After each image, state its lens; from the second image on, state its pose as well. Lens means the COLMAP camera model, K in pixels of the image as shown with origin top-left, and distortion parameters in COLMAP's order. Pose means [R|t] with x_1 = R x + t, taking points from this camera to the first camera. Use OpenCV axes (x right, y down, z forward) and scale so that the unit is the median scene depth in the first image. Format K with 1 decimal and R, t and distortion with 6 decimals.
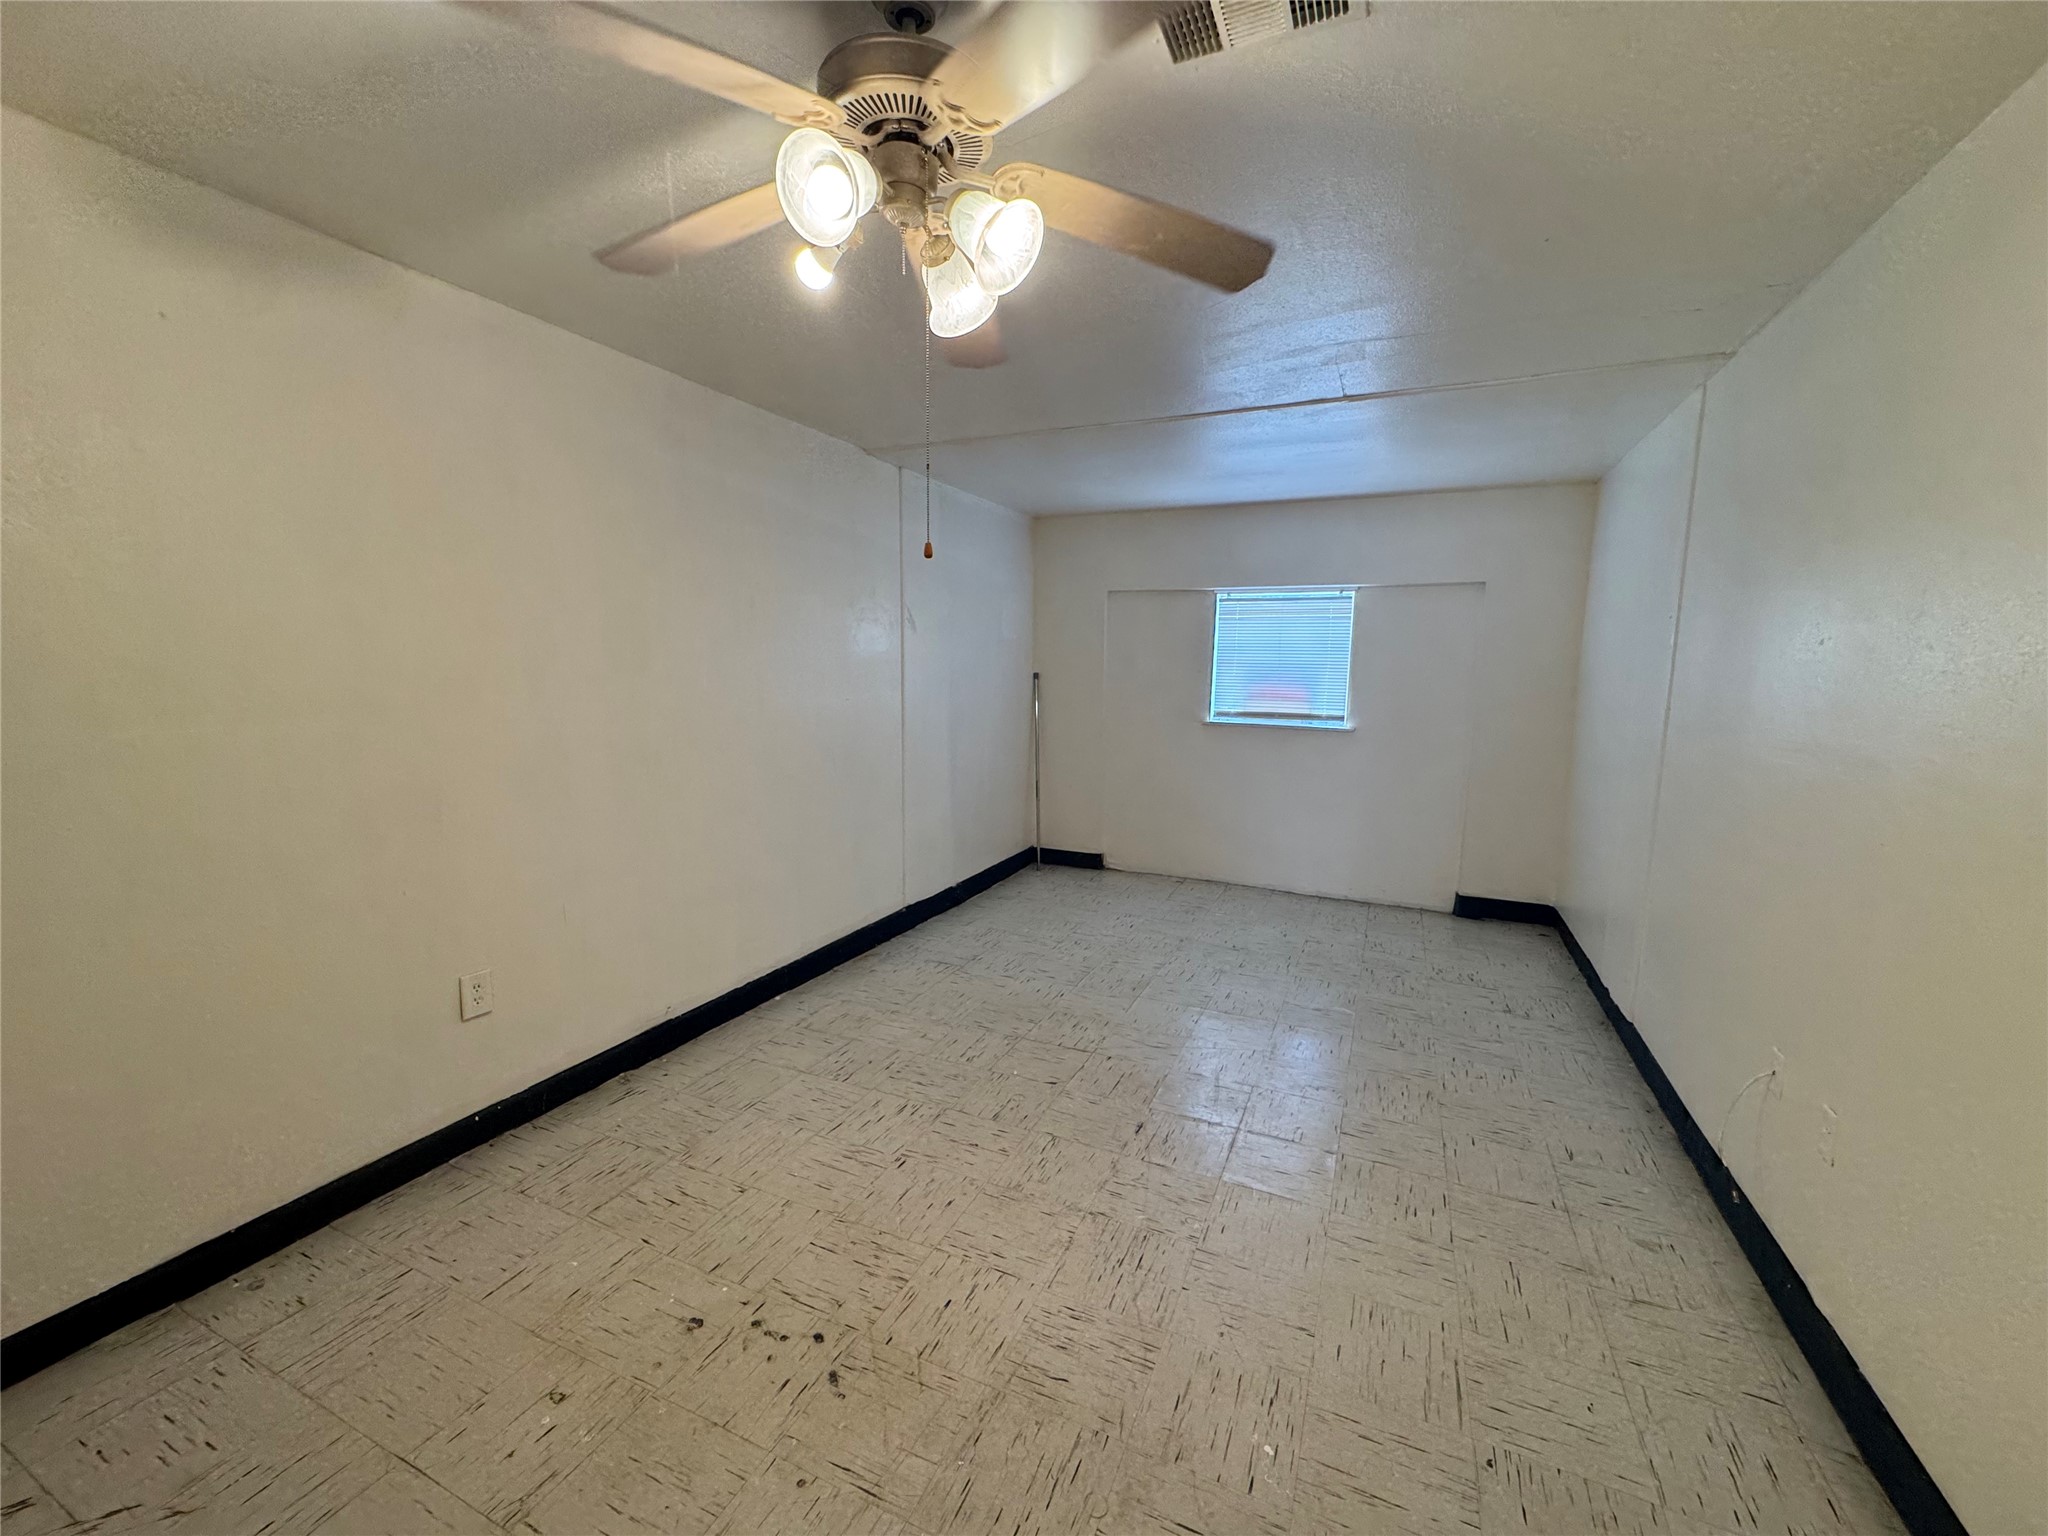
lens RADIAL K [[826.2, 0, 1022.5], [0, 826.2, 769.9], [0, 0, 1]] dist [-0.006781, 0.000730]
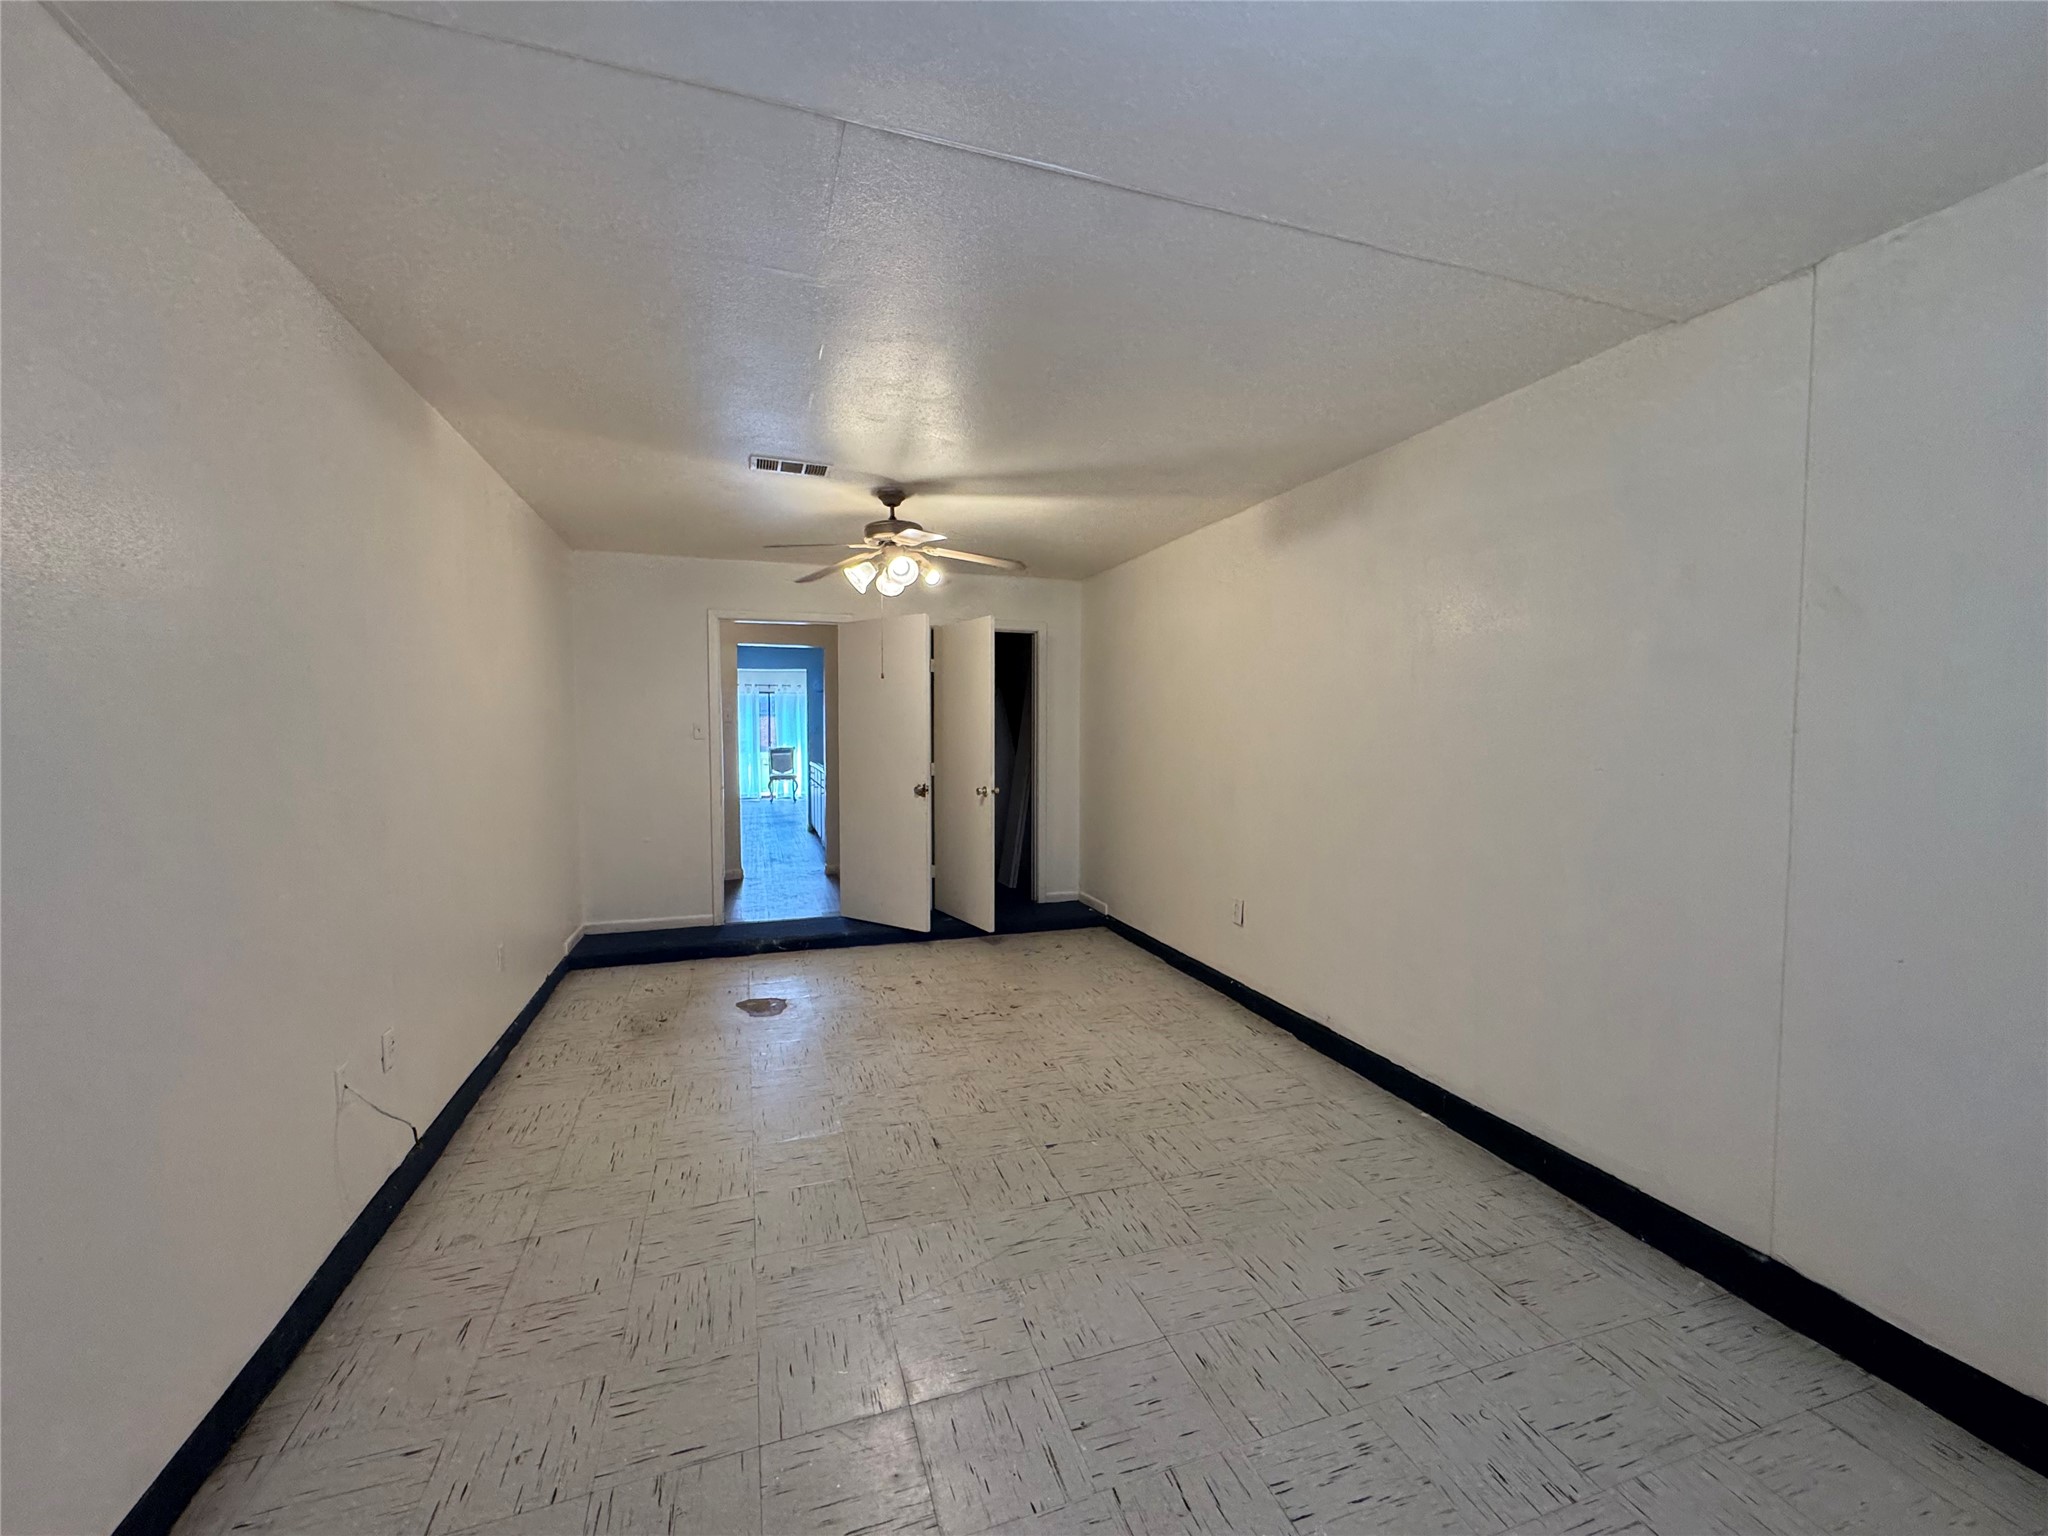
lens RADIAL K [[826.2, 0, 1025.1], [0, 826.2, 768.1], [0, 0, 1]] dist [-0.006781, 0.000730]
pose [[-0.730011, 0.020757, -0.683120, 0.821526], [-0.097684, 0.986107, 0.134353, -0.206421], [0.676419, 0.164809, -0.717841, 1.871639]]
